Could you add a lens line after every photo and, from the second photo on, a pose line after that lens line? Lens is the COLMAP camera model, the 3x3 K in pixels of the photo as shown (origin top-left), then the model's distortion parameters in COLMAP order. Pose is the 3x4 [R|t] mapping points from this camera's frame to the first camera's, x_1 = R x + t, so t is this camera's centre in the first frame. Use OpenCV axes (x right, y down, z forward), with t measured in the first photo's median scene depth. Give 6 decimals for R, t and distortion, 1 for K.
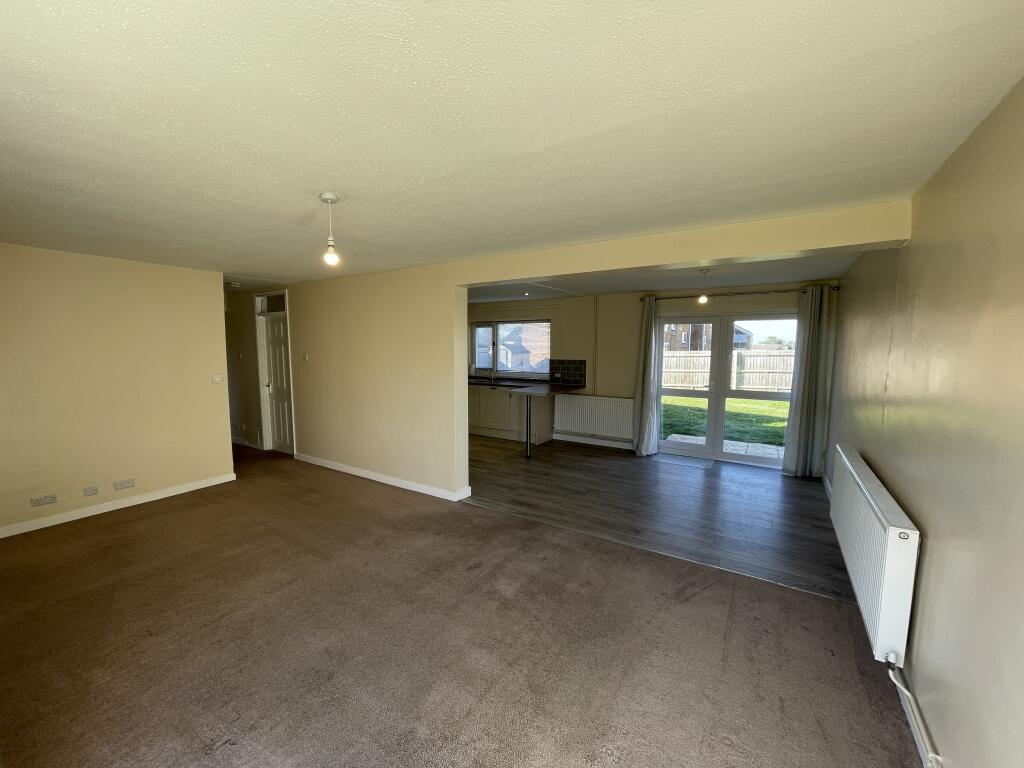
lens RADIAL K [[409.6, 0, 510.0], [0, 409.6, 383.4], [0, 0, 1]] dist [0.005035, 0.000500]
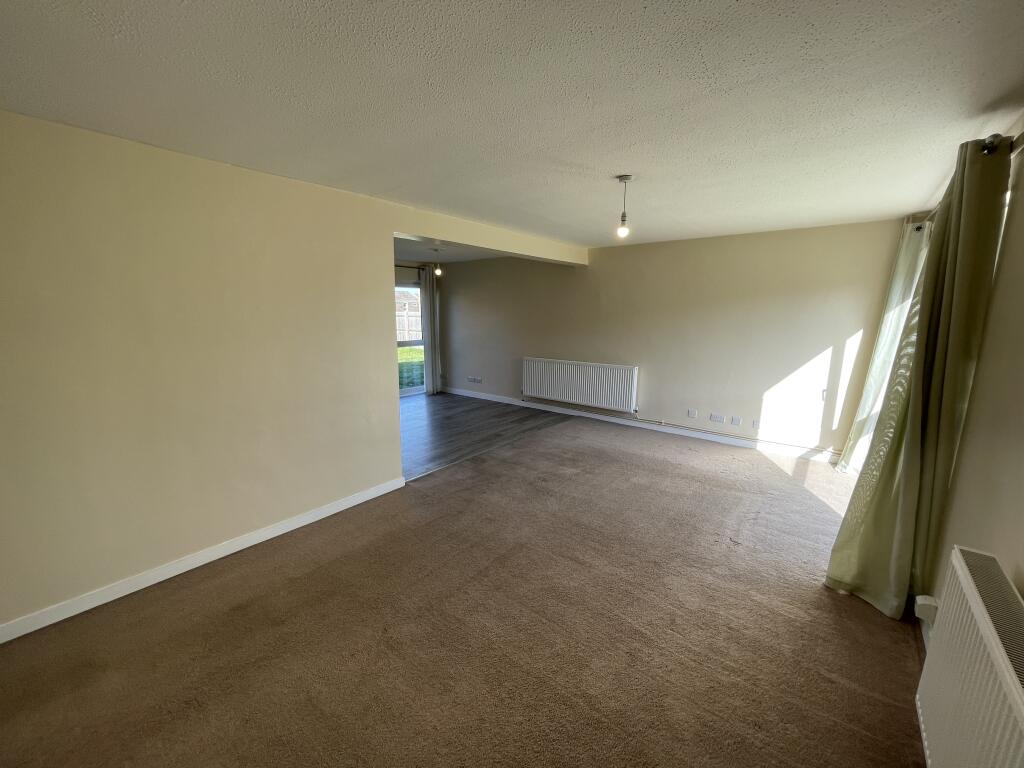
lens RADIAL K [[409.6, 0, 509.9], [0, 409.6, 386.4], [0, 0, 1]] dist [0.005035, 0.000500]
pose [[0.107473, -0.183406, 0.977145, -1.104963], [0.083511, 0.981029, 0.174950, -0.063635], [-0.990694, 0.062800, 0.120751, 0.787534]]
